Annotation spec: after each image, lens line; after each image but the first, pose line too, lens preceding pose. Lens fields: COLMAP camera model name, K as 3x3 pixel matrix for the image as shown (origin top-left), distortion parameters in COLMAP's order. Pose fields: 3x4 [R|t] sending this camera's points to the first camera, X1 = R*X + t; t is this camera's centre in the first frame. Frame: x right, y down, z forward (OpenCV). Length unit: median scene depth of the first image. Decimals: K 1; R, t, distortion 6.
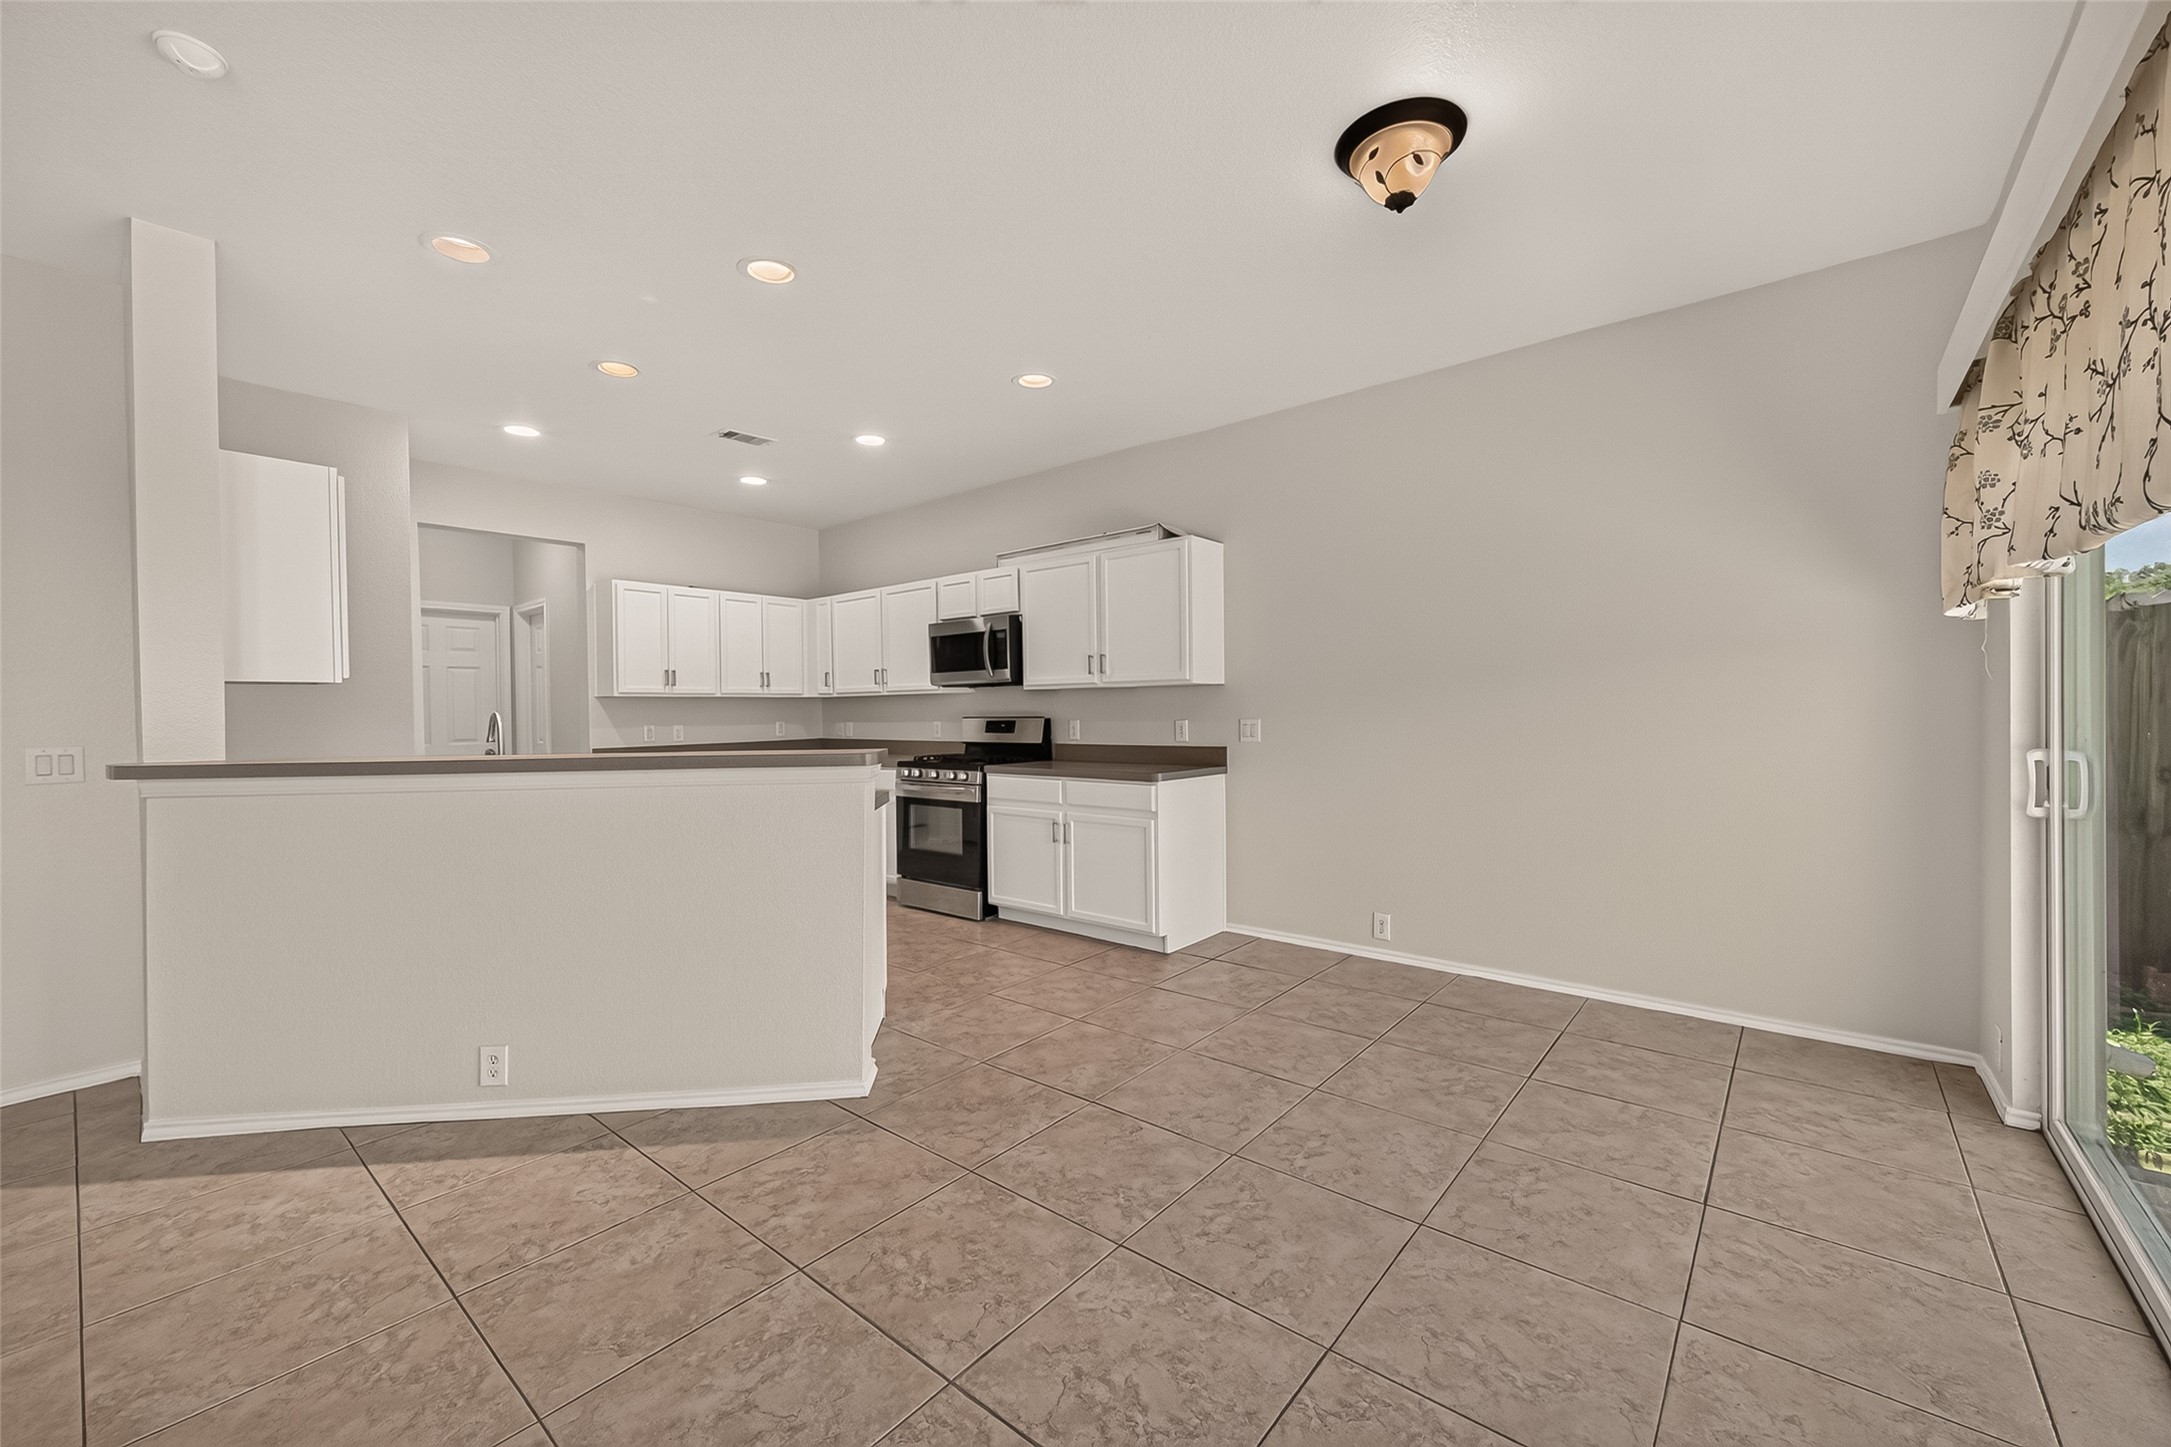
lens RADIAL K [[852.7, 0, 1100.5], [0, 852.7, 722.4], [0, 0, 1]] dist [0.004786, -0.000261]
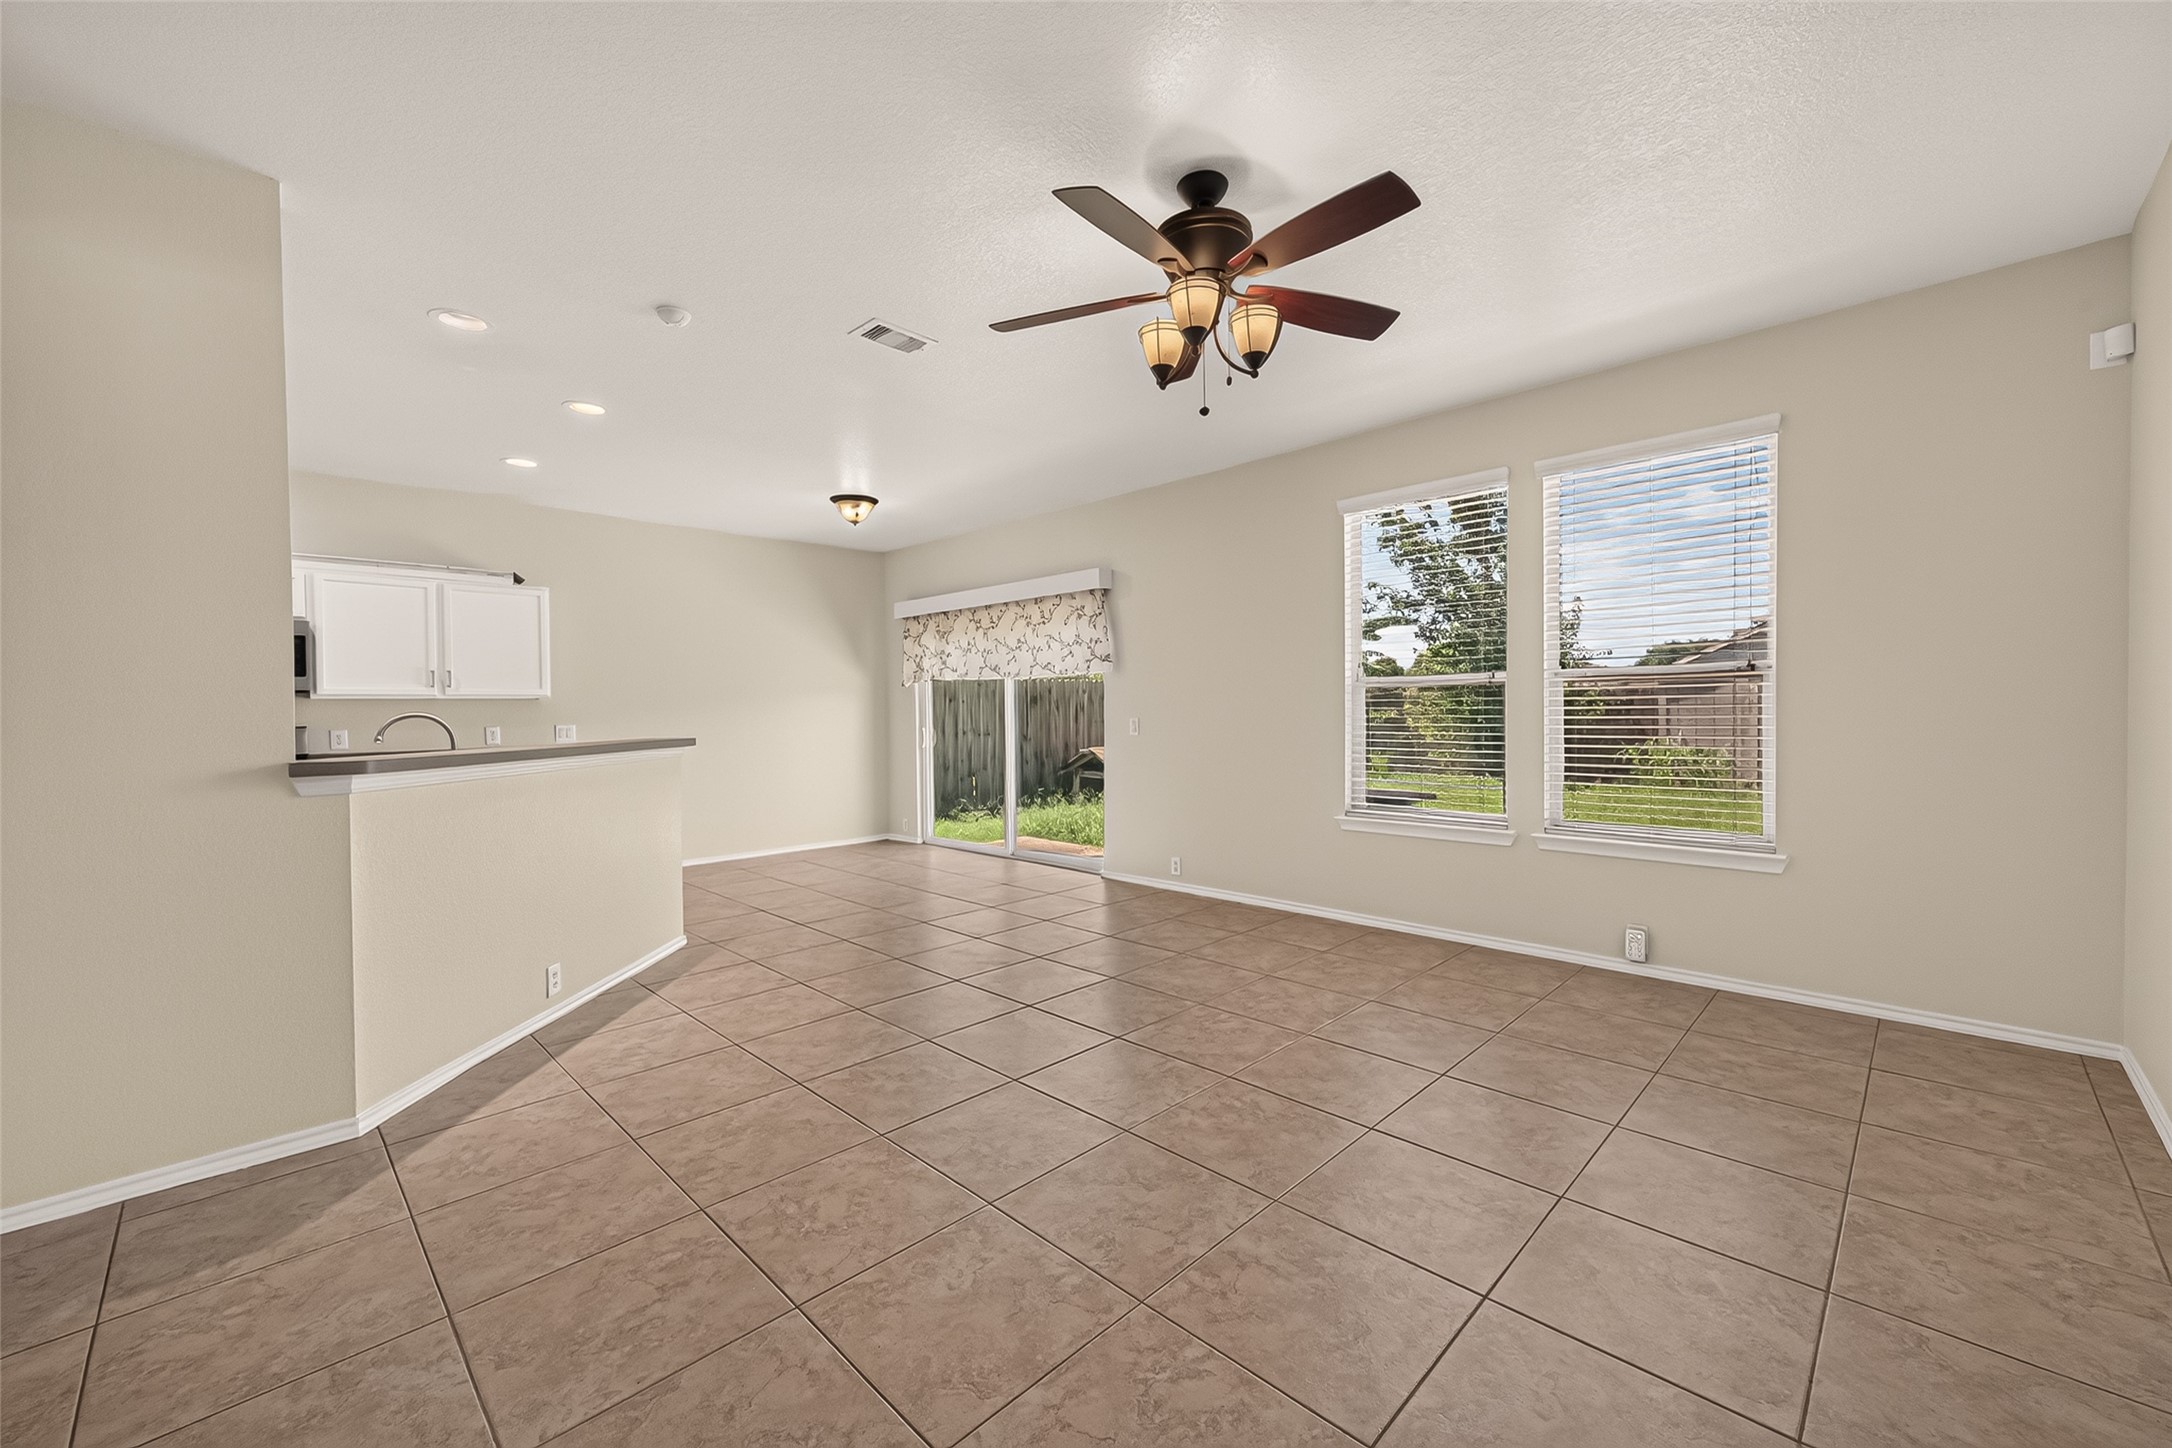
lens RADIAL K [[860.8, 0, 1088.9], [0, 860.8, 710.7], [0, 0, 1]] dist [0.014394, -0.007700]
pose [[0.092272, 0.010836, 0.995675, -1.337200], [0.028133, 0.999513, -0.013485, 0.018029], [-0.995336, 0.029255, 0.091923, 0.027527]]
